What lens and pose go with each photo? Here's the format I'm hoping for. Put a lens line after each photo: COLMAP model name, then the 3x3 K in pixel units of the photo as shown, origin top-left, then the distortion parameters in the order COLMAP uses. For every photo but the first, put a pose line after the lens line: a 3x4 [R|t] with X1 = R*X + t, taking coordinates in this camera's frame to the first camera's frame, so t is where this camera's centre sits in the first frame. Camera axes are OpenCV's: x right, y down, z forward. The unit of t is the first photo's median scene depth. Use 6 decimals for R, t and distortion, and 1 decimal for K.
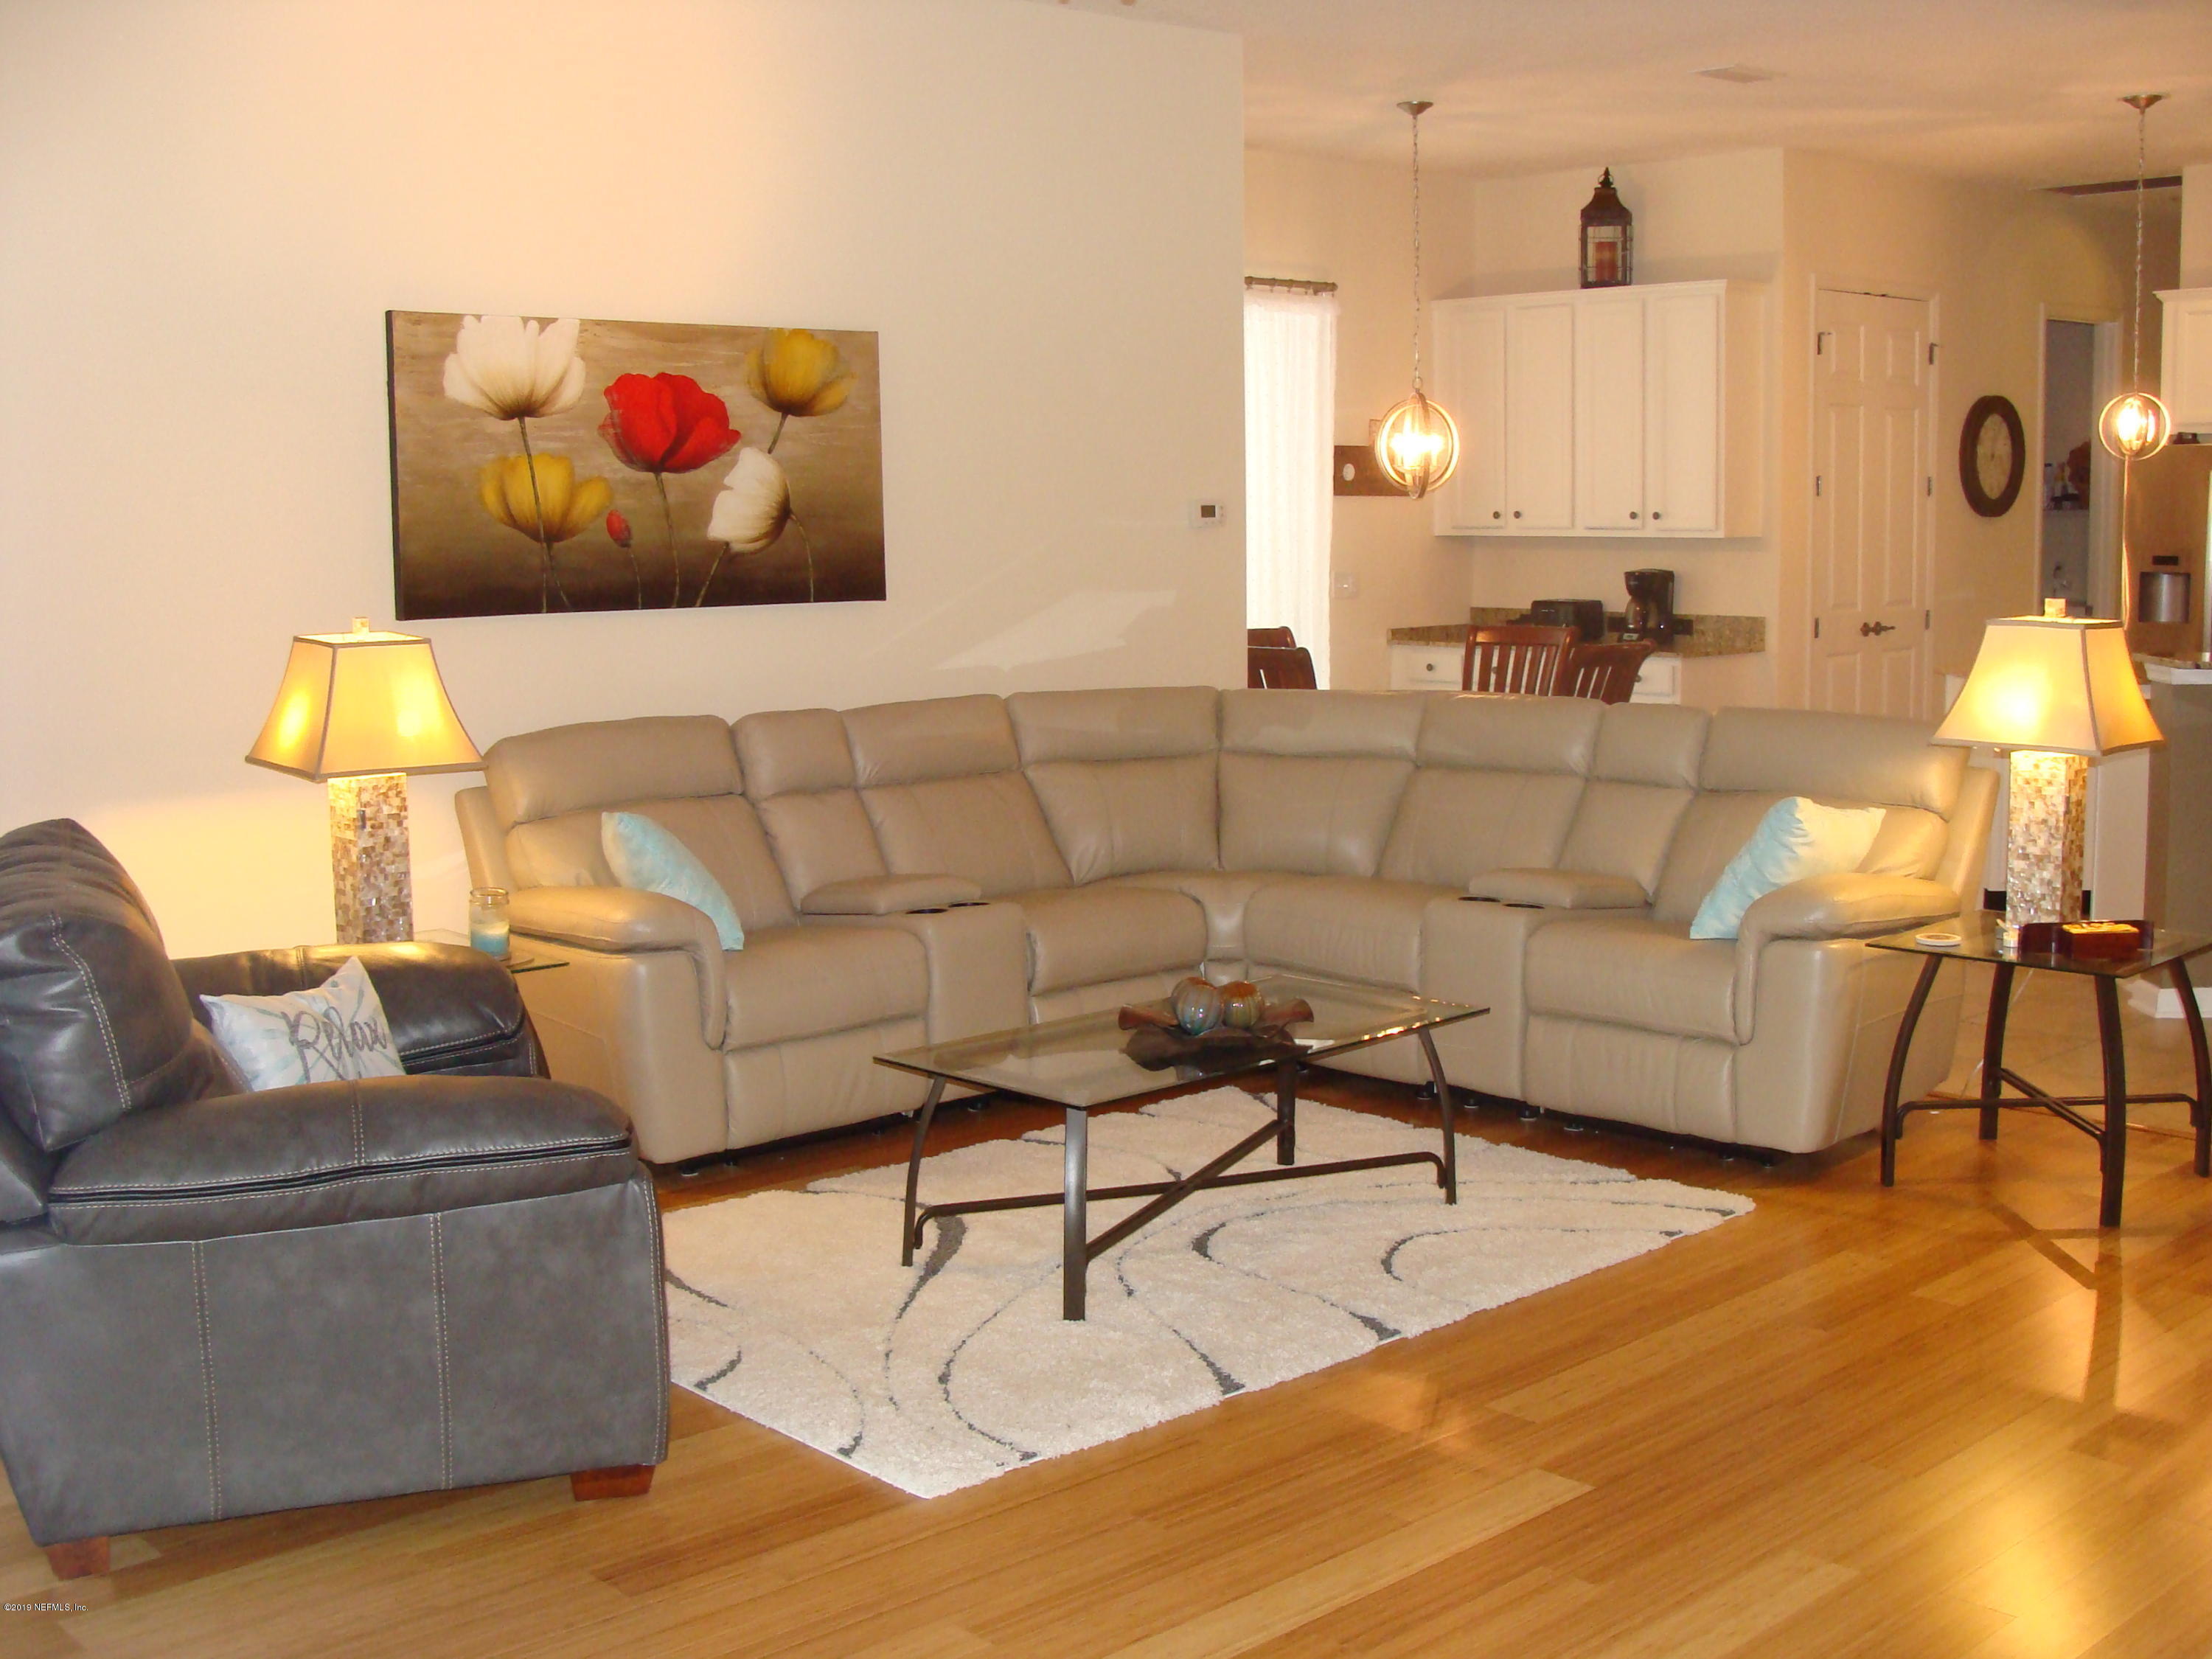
lens RADIAL K [[2492.3, 0, 1106.0], [0, 2492.3, 829.5], [0, 0, 1]] dist [-0.142620, 0.068268]
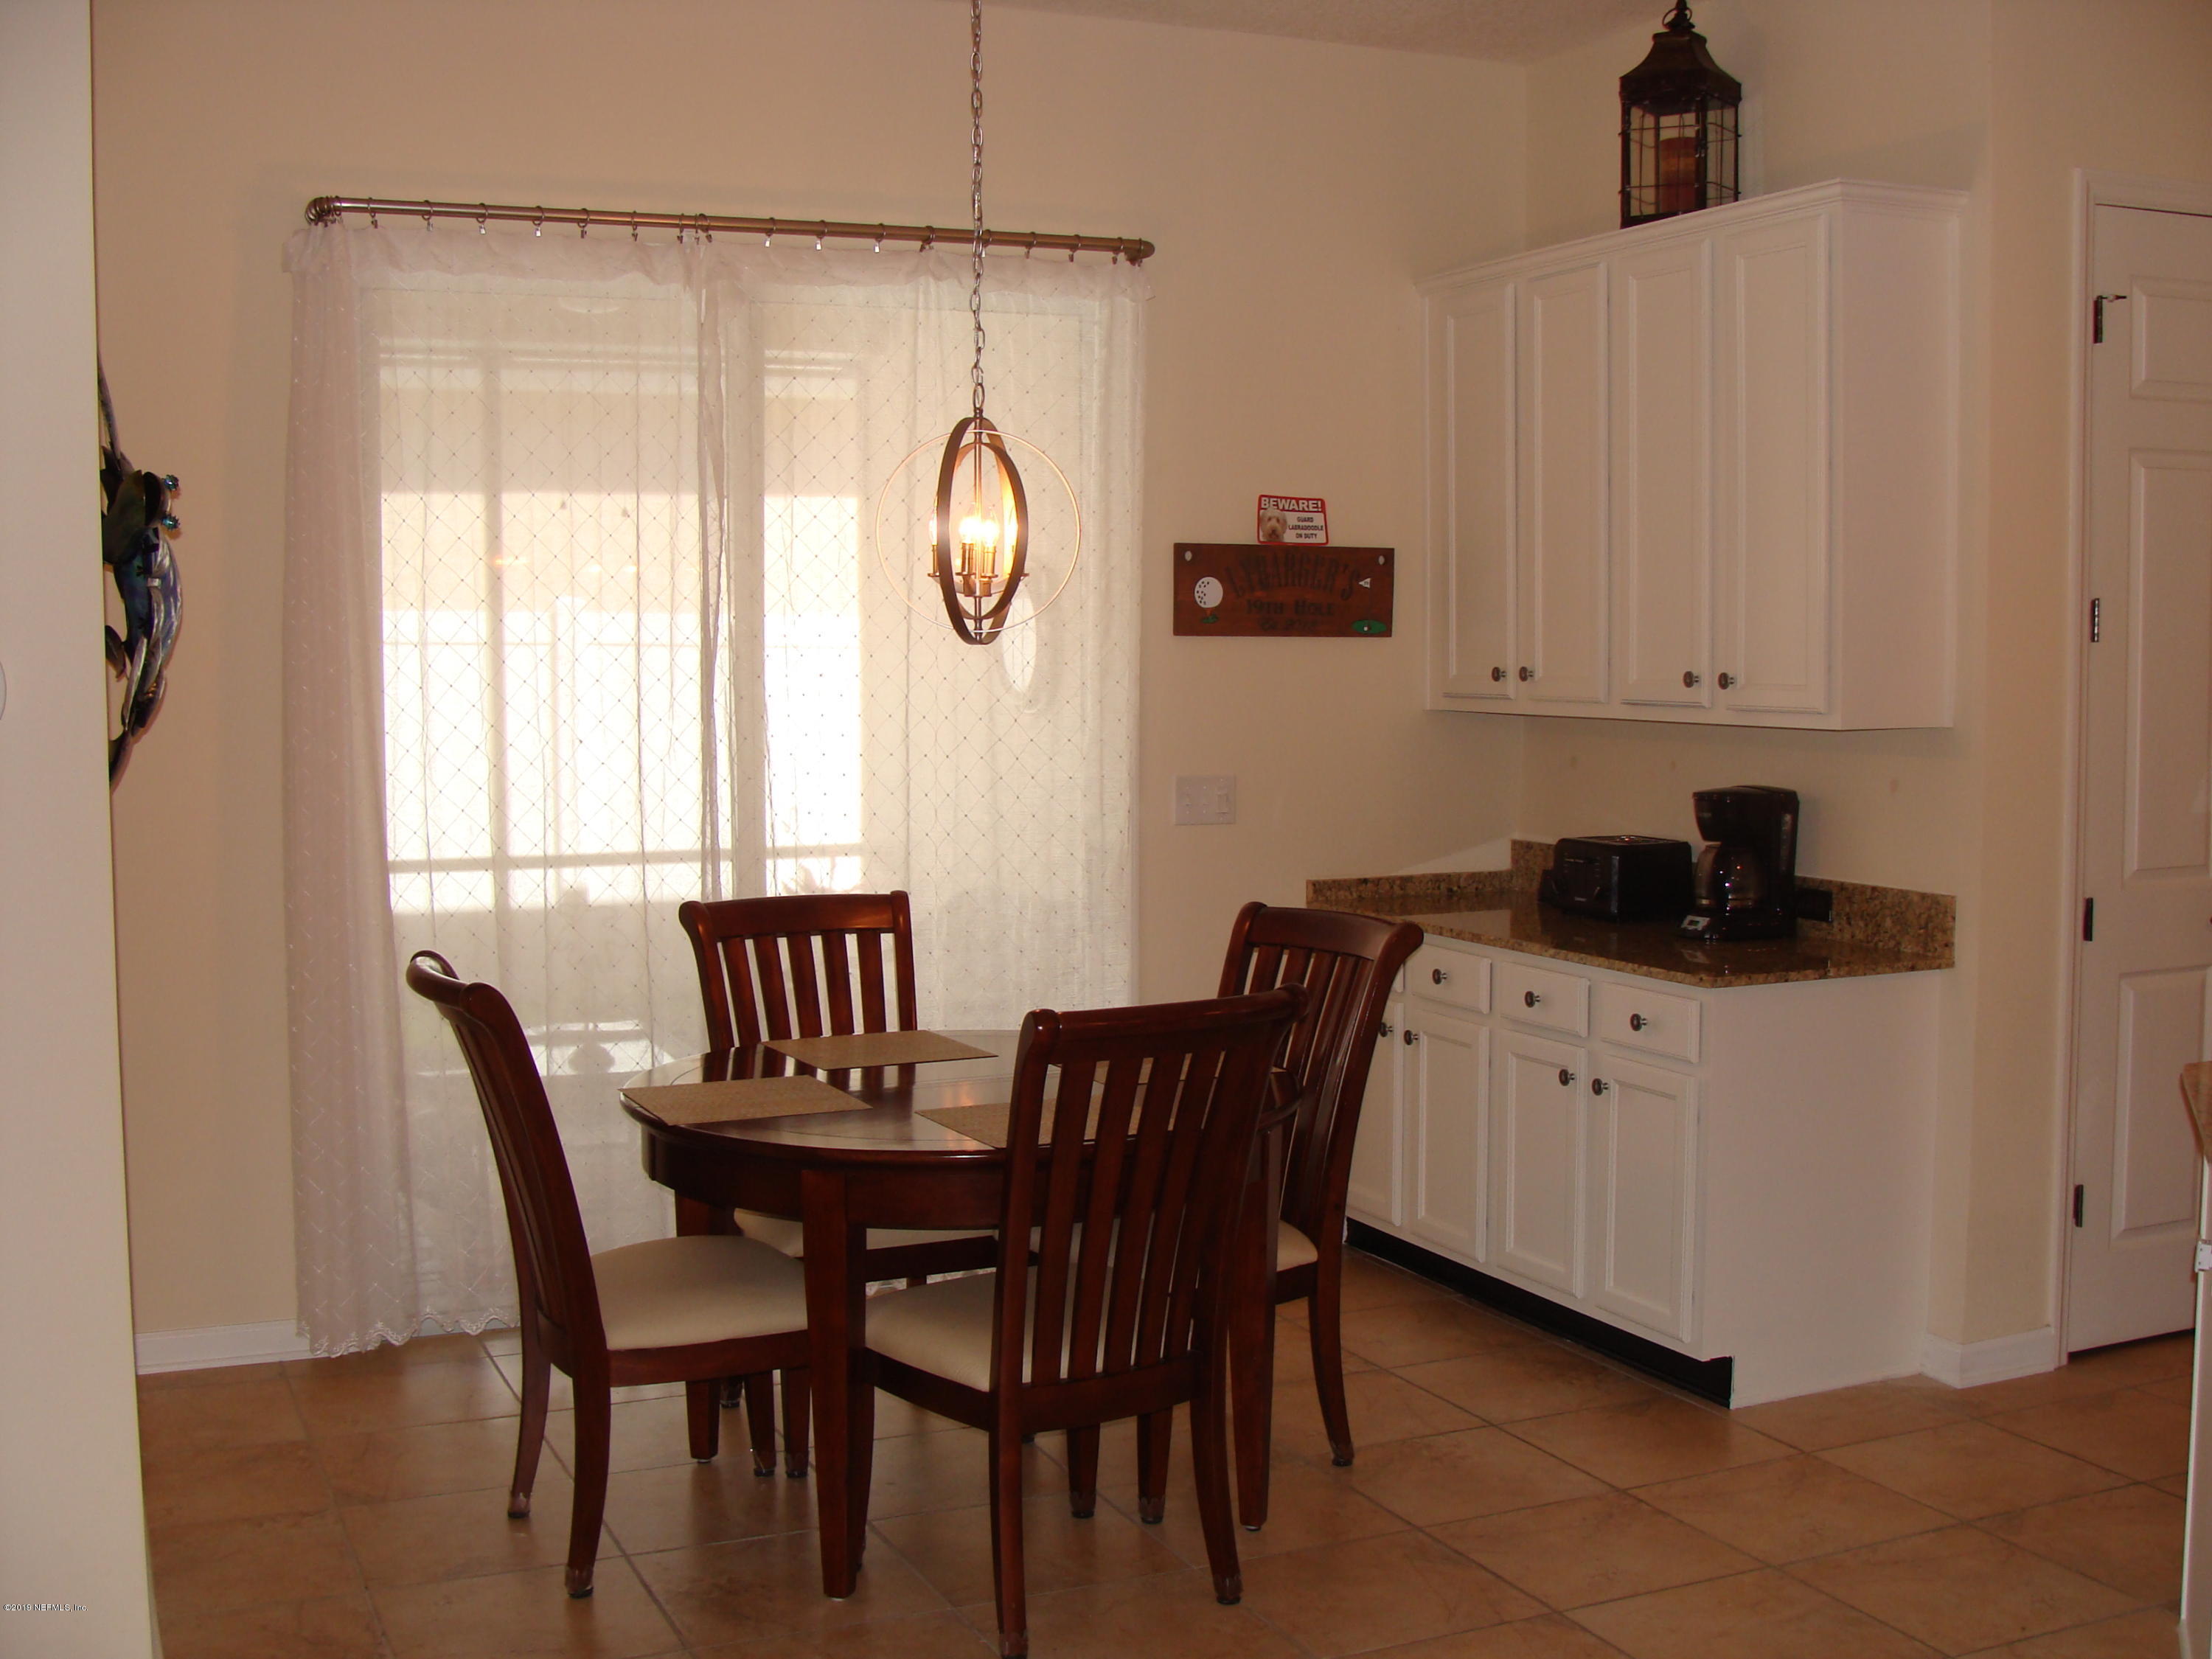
lens RADIAL K [[2492.3, 0, 1106.0], [0, 2492.3, 829.5], [0, 0, 1]] dist [-0.142620, 0.068268]
pose [[0.942380, 0.030337, -0.333167, 0.265653], [-0.046477, 0.998095, -0.040579, -0.071103], [0.331301, 0.053725, 0.941994, 0.495503]]
